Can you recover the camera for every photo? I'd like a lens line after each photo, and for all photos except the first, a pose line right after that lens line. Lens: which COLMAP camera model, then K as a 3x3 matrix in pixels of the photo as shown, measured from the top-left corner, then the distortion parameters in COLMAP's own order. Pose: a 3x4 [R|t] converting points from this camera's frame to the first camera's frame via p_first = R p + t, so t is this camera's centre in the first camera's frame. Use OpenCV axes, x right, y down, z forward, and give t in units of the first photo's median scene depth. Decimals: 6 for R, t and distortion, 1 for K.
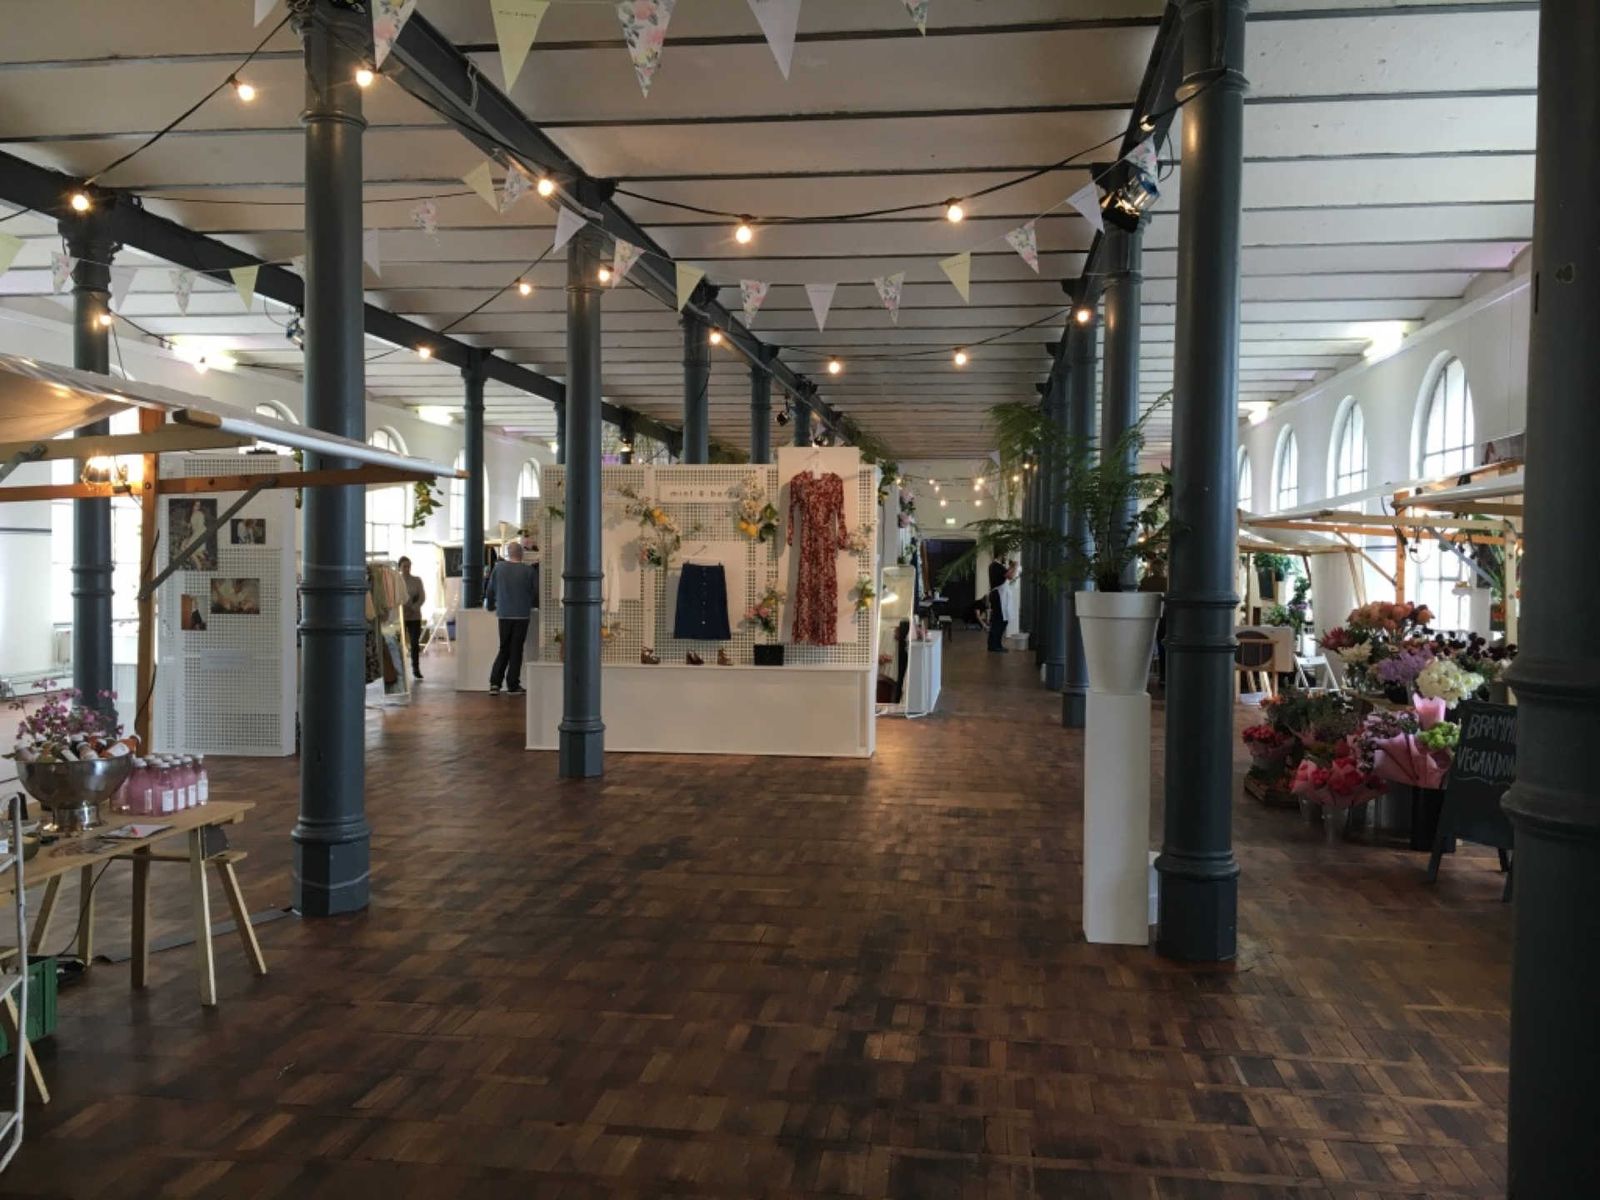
lens RADIAL K [[1429.7, 0, 798.1], [0, 1429.7, 598.9], [0, 0, 1]] dist [0.056767, -0.016350]
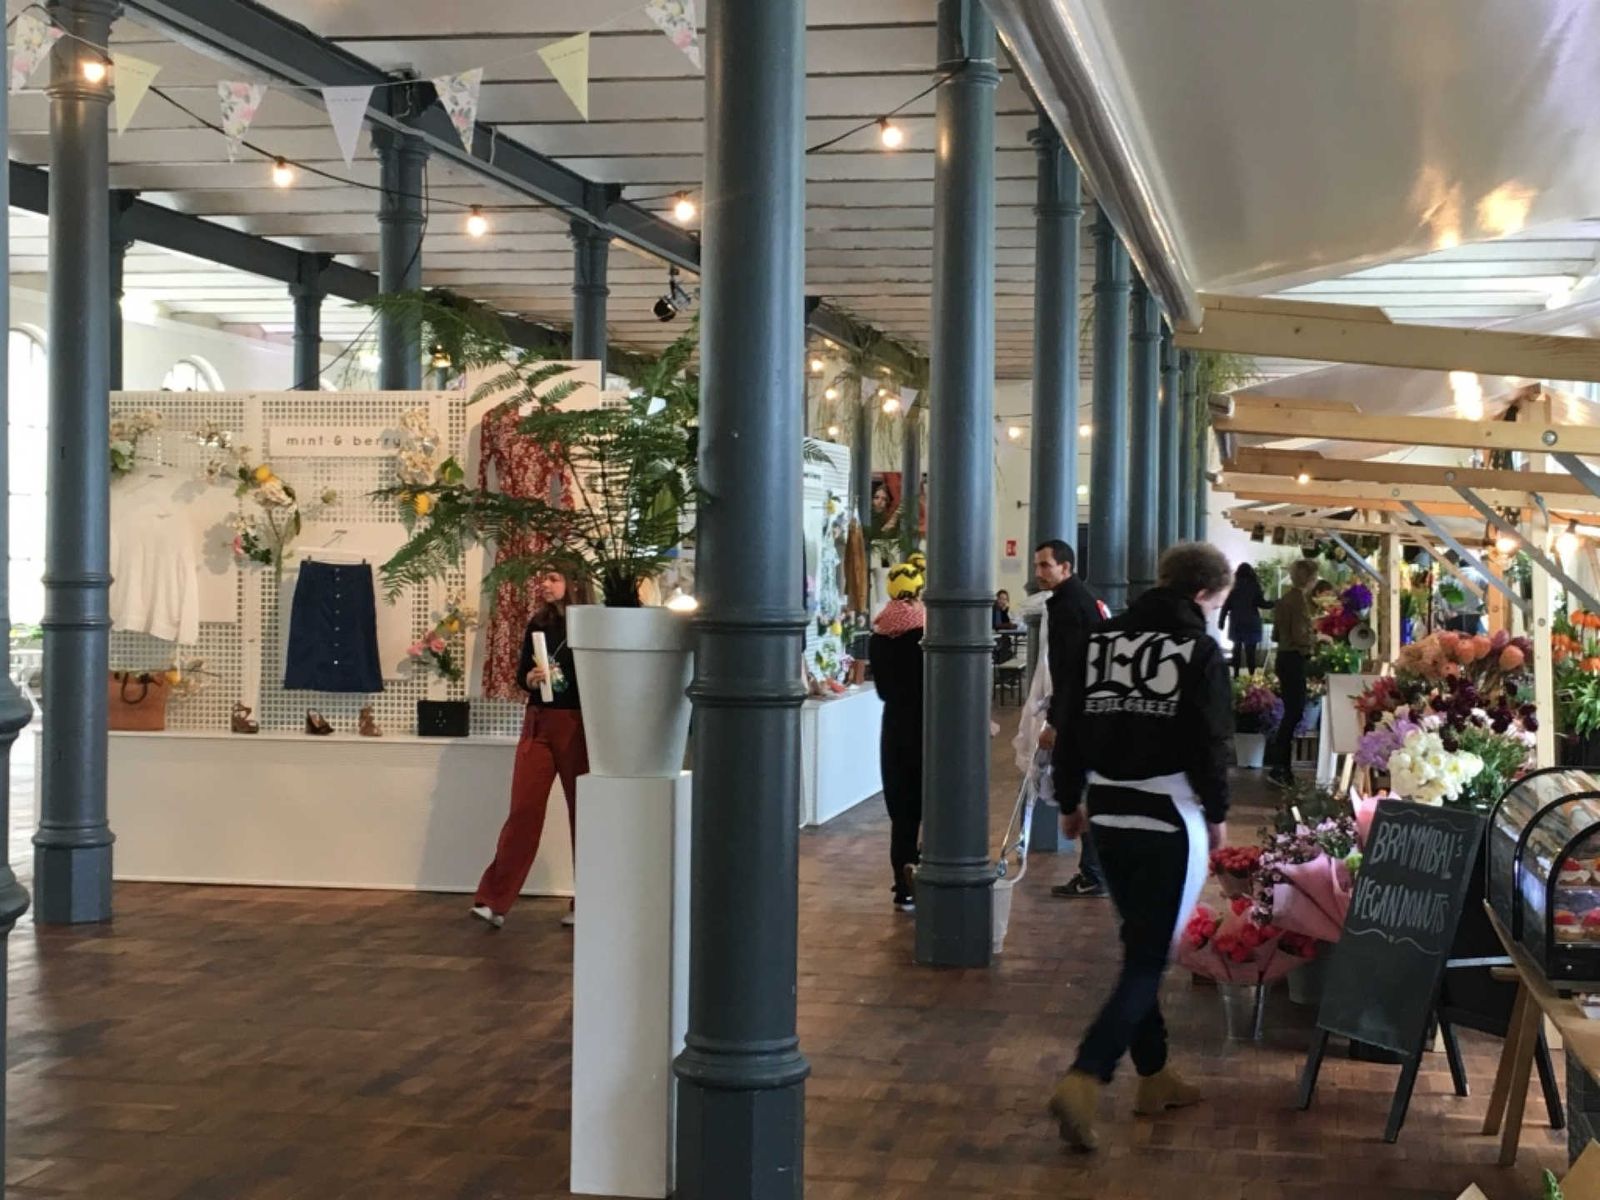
lens RADIAL K [[2566.7, 0, 801.1], [0, 2566.7, 599.3], [0, 0, 1]] dist [0.034298, 0.000000]
pose [[0.998231, 0.004758, -0.059269, 0.184598], [-0.005463, 0.999916, -0.011739, 0.002201], [0.059208, 0.012042, 0.998173, -0.032081]]
